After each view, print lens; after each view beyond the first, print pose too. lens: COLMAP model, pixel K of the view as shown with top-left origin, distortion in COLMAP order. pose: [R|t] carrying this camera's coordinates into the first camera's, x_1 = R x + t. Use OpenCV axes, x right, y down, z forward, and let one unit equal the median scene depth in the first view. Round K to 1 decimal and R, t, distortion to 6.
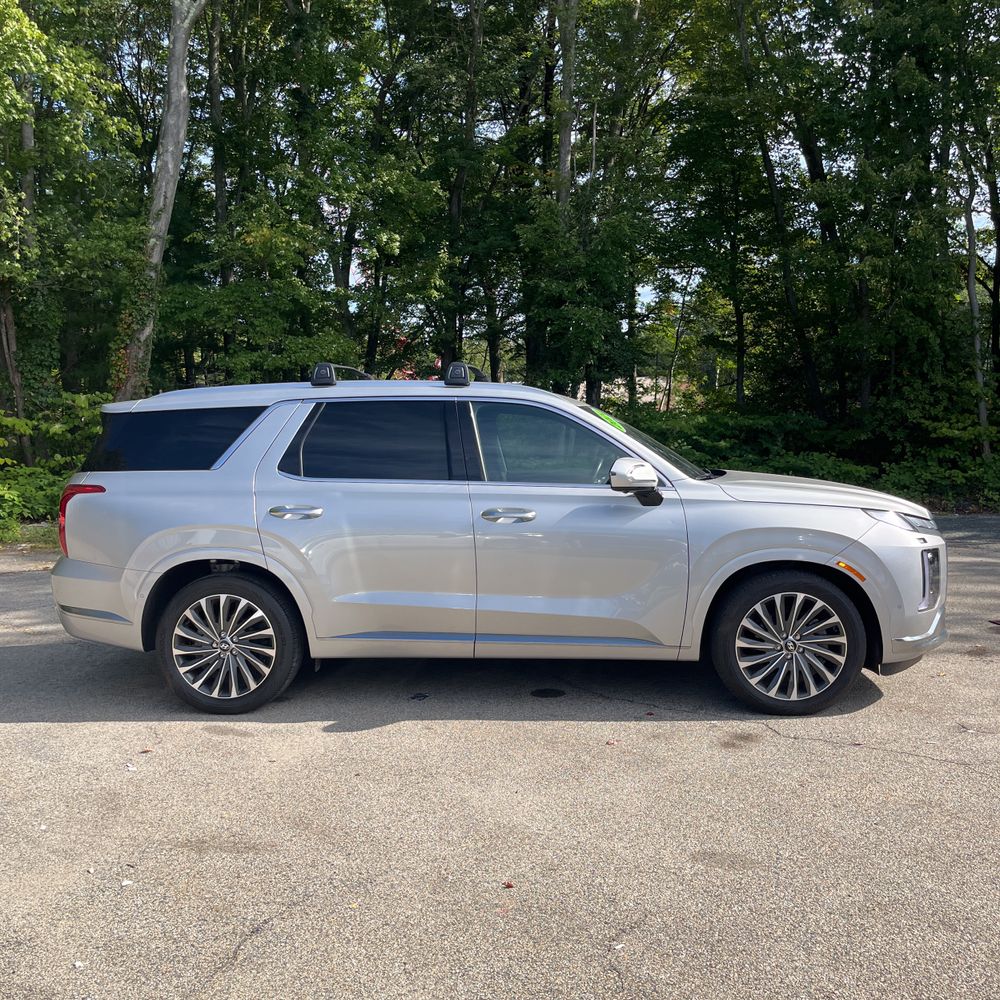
lens RADIAL K [[1025.6, 0, 516.5], [0, 1025.6, 506.2], [0, 0, 1]] dist [0.076966, -0.106869]
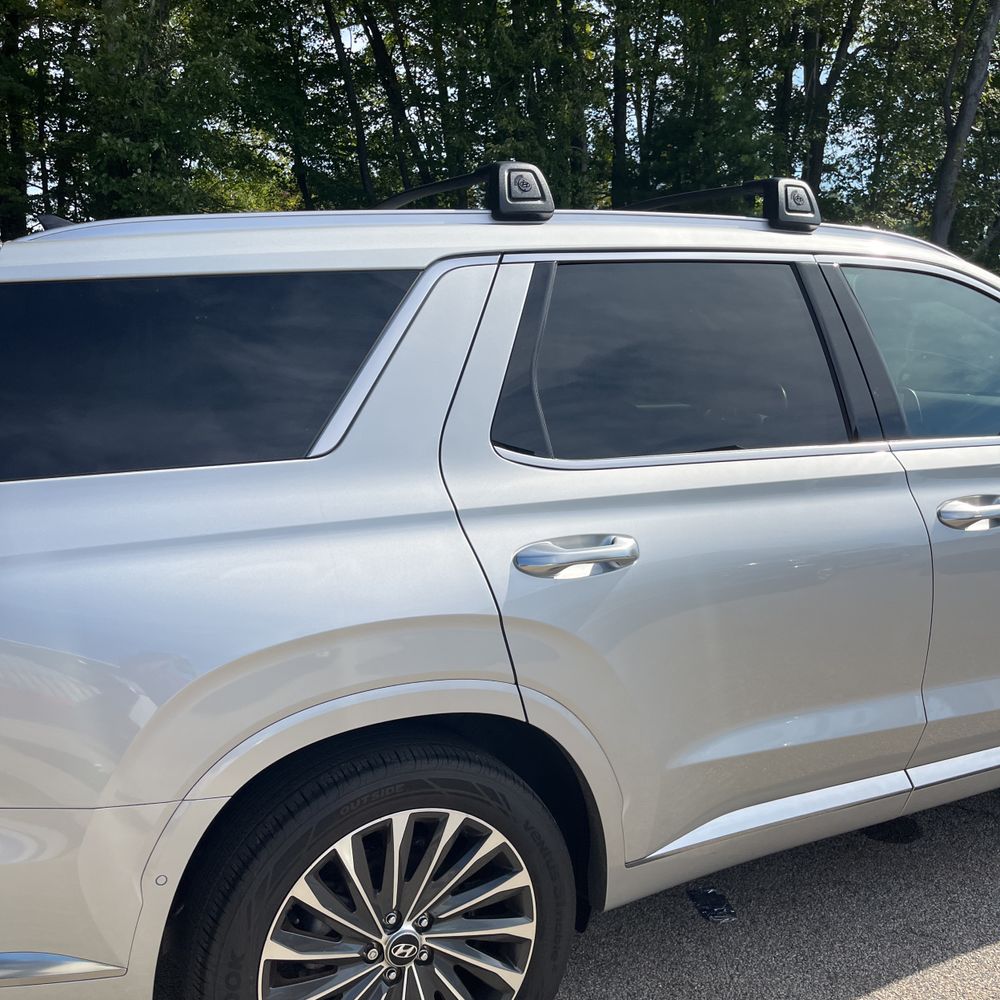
lens RADIAL K [[1025.6, 0, 516.5], [0, 1025.6, 506.2], [0, 0, 1]] dist [0.076966, -0.106869]
pose [[0.869573, -0.097796, 0.484024, -0.404336], [0.054556, 0.993219, 0.102666, -0.050808], [-0.490782, -0.062869, 0.869011, 0.674817]]
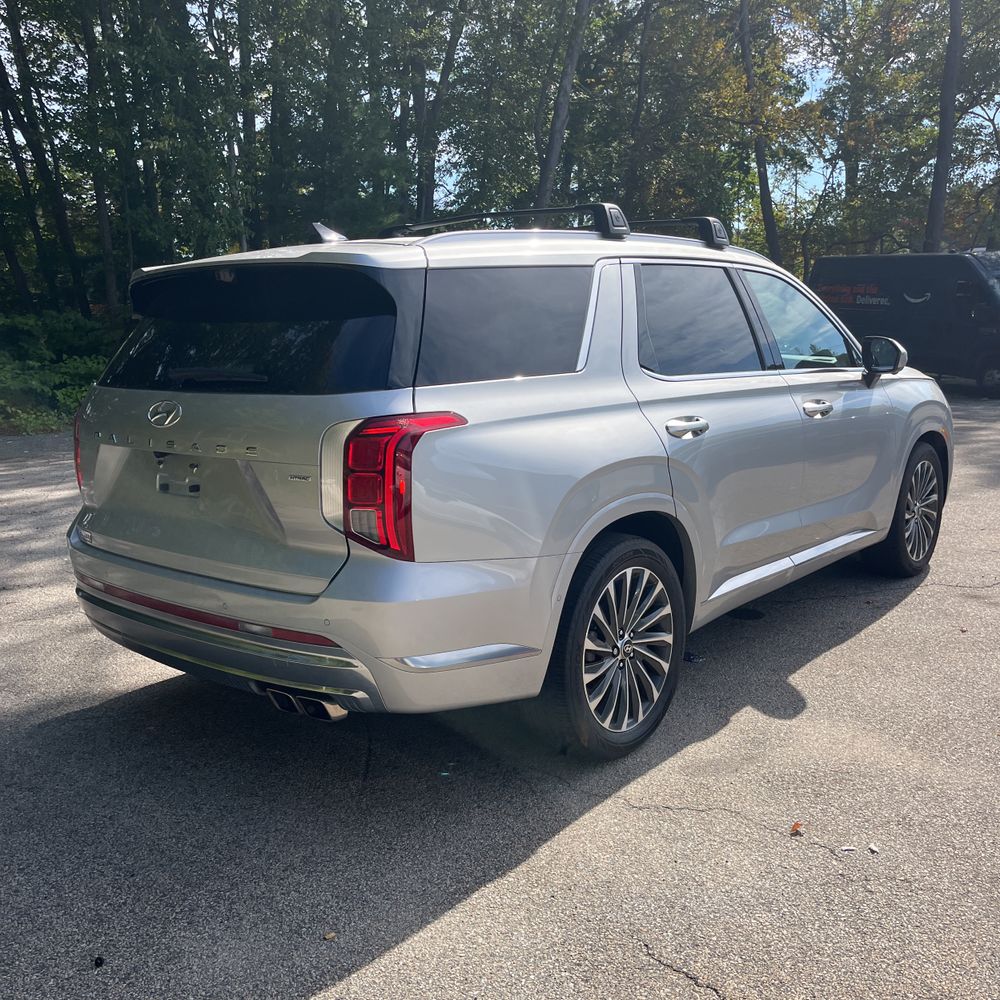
lens RADIAL K [[1054.8, 0, 481.7], [0, 1054.8, 501.3], [0, 0, 1]] dist [0.016761, -0.027000]
pose [[0.601414, -0.144539, 0.785754, -0.828691], [0.077072, 0.989408, 0.123011, -0.040614], [-0.795212, -0.013421, 0.606183, 0.674083]]
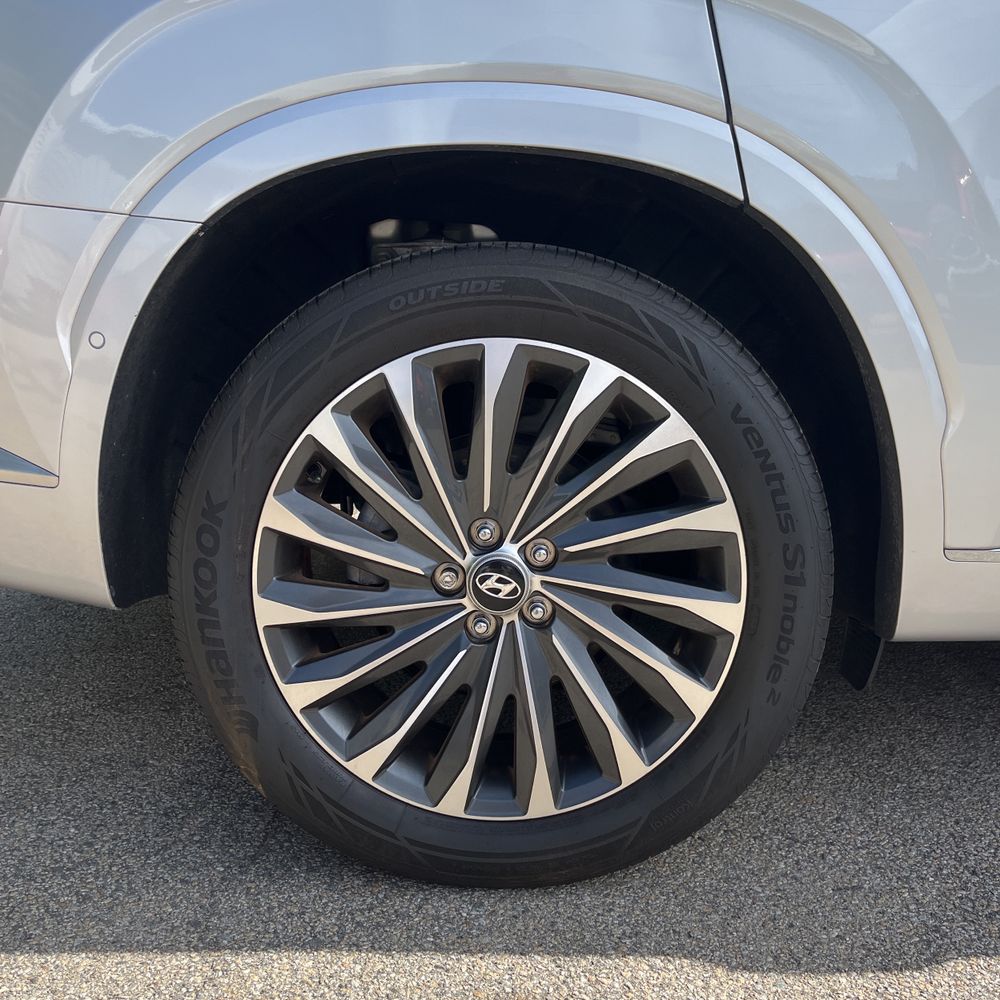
lens RADIAL K [[1011.0, 0, 487.3], [0, 1011.0, 486.0], [0, 0, 1]] dist [0.071065, -0.128878]
pose [[0.999359, -0.003203, 0.035655, -0.290368], [-0.000185, 0.995515, 0.094608, 0.094702], [-0.035798, -0.094554, 0.994876, 0.788415]]
